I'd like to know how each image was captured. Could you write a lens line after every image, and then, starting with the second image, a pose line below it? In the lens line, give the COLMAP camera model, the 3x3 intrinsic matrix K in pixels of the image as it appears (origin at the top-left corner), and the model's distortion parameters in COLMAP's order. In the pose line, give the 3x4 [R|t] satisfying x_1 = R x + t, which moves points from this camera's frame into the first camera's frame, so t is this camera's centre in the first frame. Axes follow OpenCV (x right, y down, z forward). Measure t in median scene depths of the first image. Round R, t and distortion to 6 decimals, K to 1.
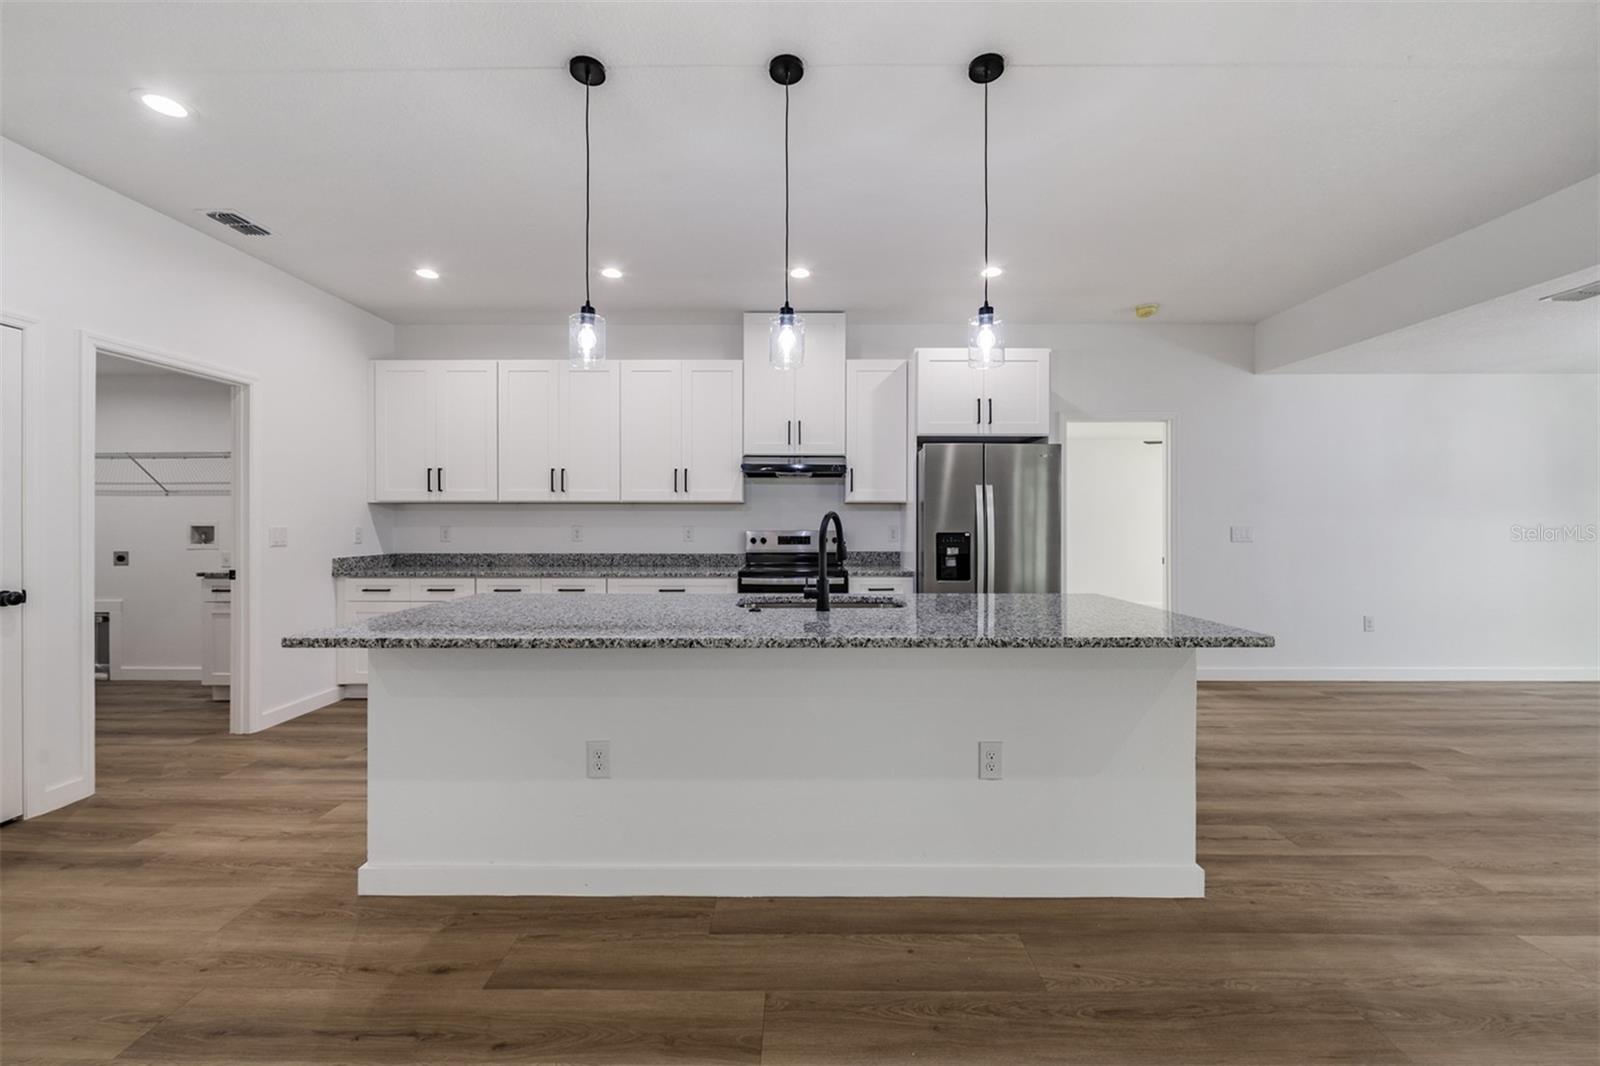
lens RADIAL K [[622.7, 0, 797.9], [0, 622.7, 527.4], [0, 0, 1]] dist [-0.000893, -0.000148]
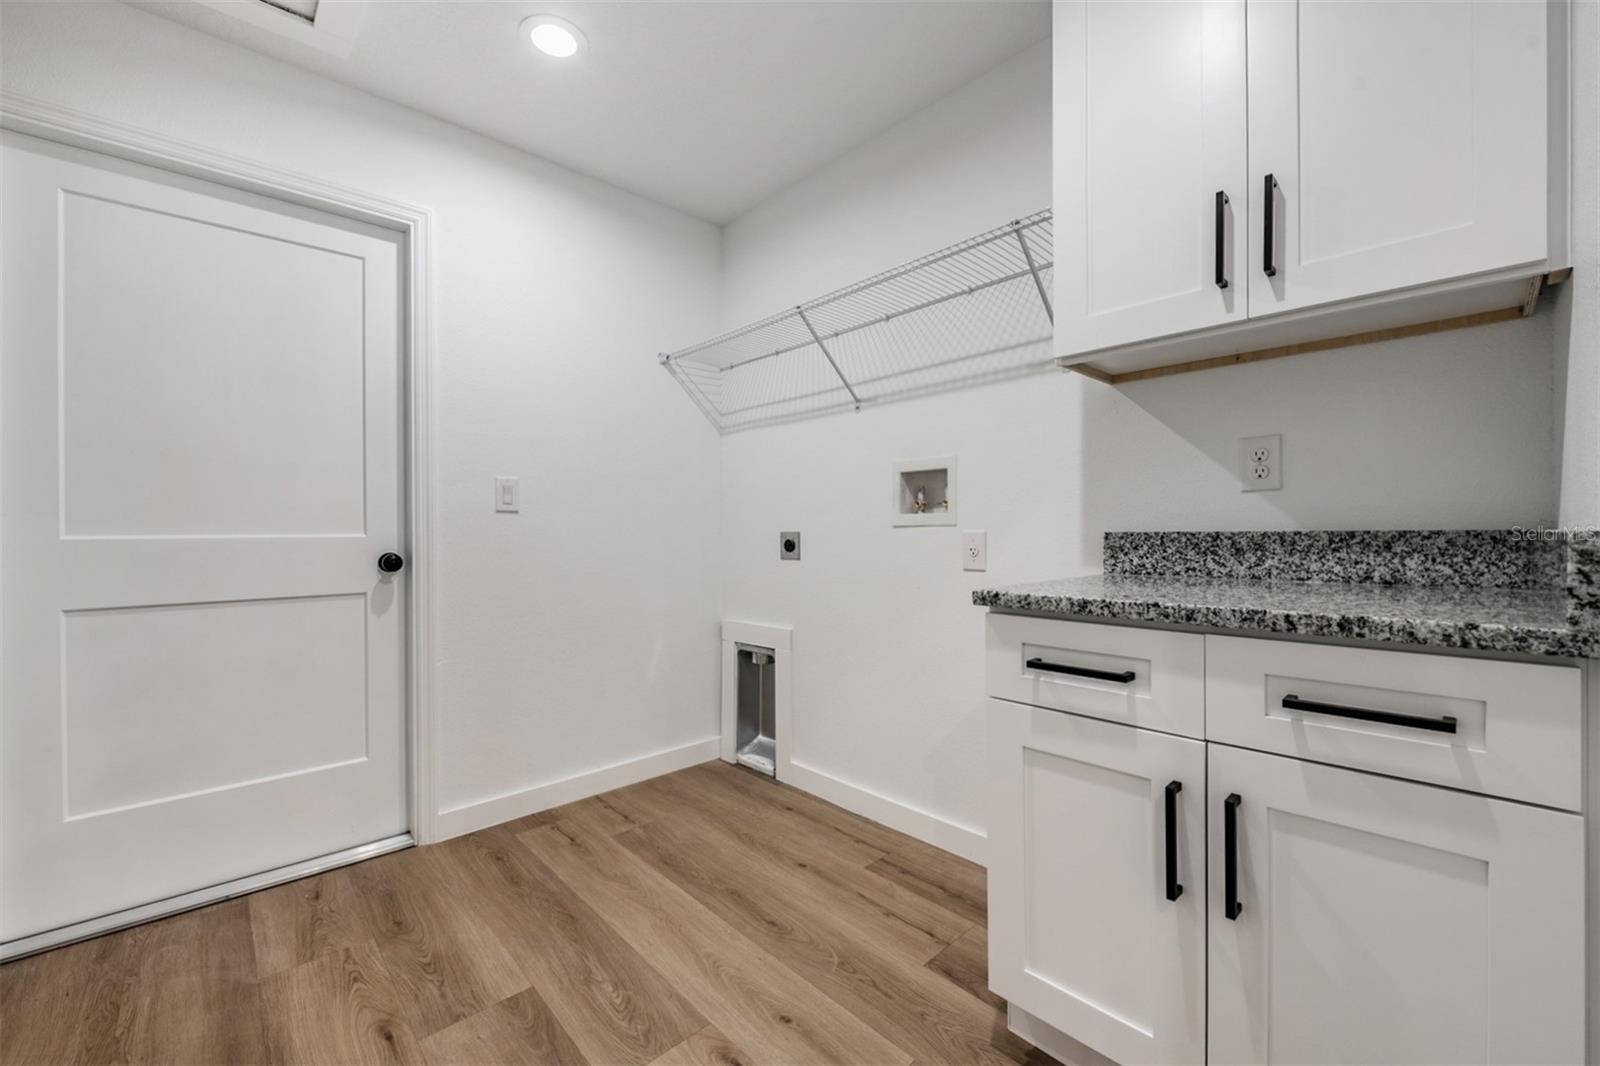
lens RADIAL K [[619.6, 0, 814.8], [0, 619.6, 532.9], [0, 0, 1]] dist [-0.000201, -0.000090]
pose [[0.705644, -0.003907, -0.708555, -0.754344], [0.000069, 0.999985, -0.005445, 0.044568], [0.708566, 0.003793, 0.705634, 0.692877]]
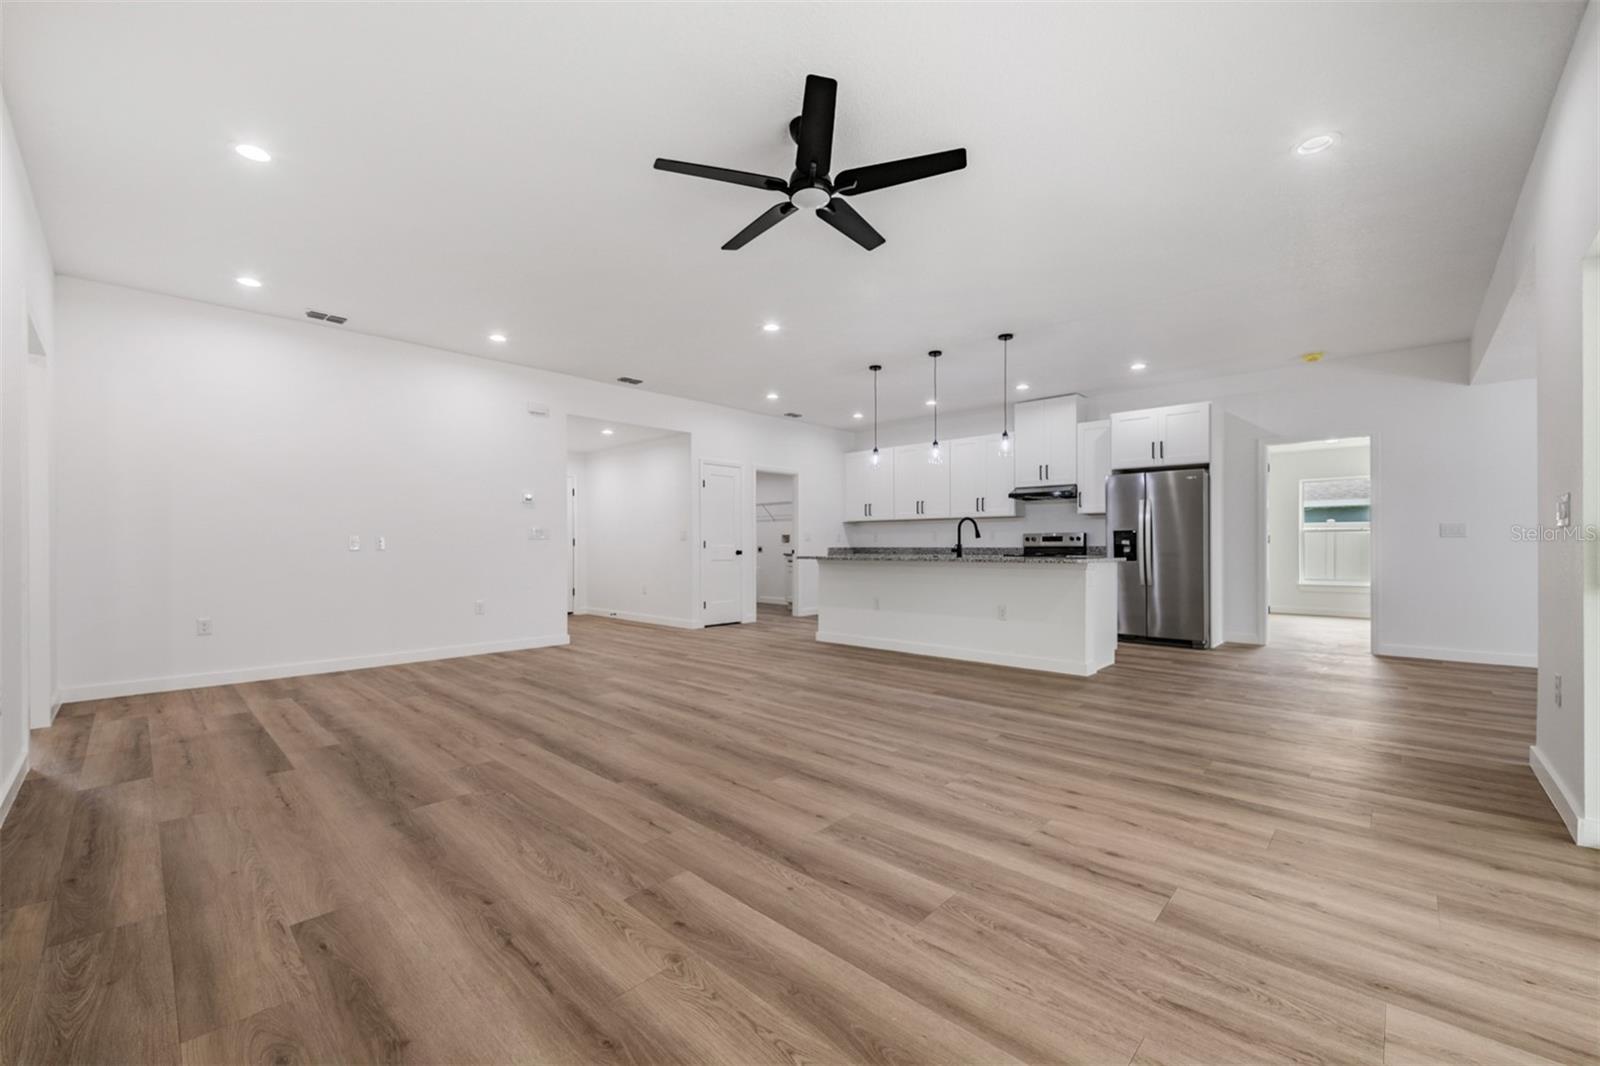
lens RADIAL K [[638.8, 0, 801.0], [0, 638.8, 539.5], [0, 0, 1]] dist [-0.010219, -0.000174]
pose [[0.731248, -0.007339, -0.682072, 0.670049], [-0.005754, 0.999840, -0.016927, 0.056473], [0.682087, 0.016303, 0.731089, -0.661206]]
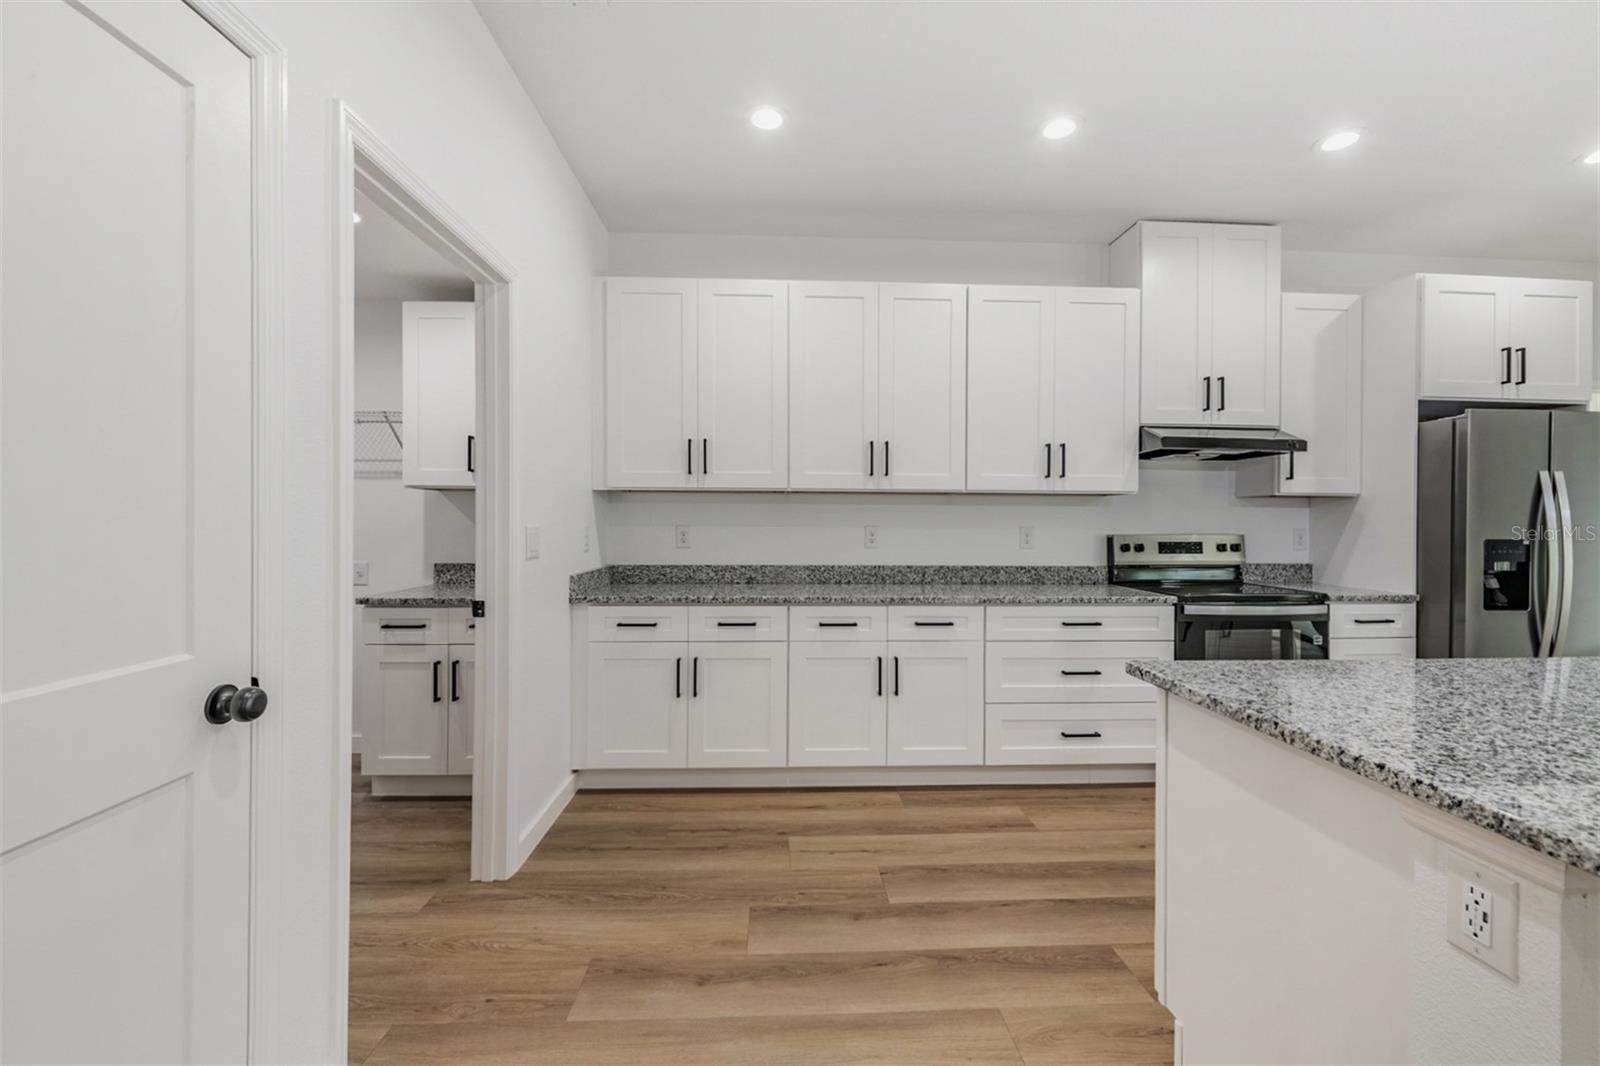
lens RADIAL K [[636.2, 0, 795.5], [0, 636.2, 523.2], [0, 0, 1]] dist [-0.001154, -0.000075]
pose [[0.998893, 0.005074, 0.046773, -0.509274], [-0.004867, 0.999978, -0.004531, -0.002012], [-0.046795, 0.004299, 0.998895, 0.309981]]
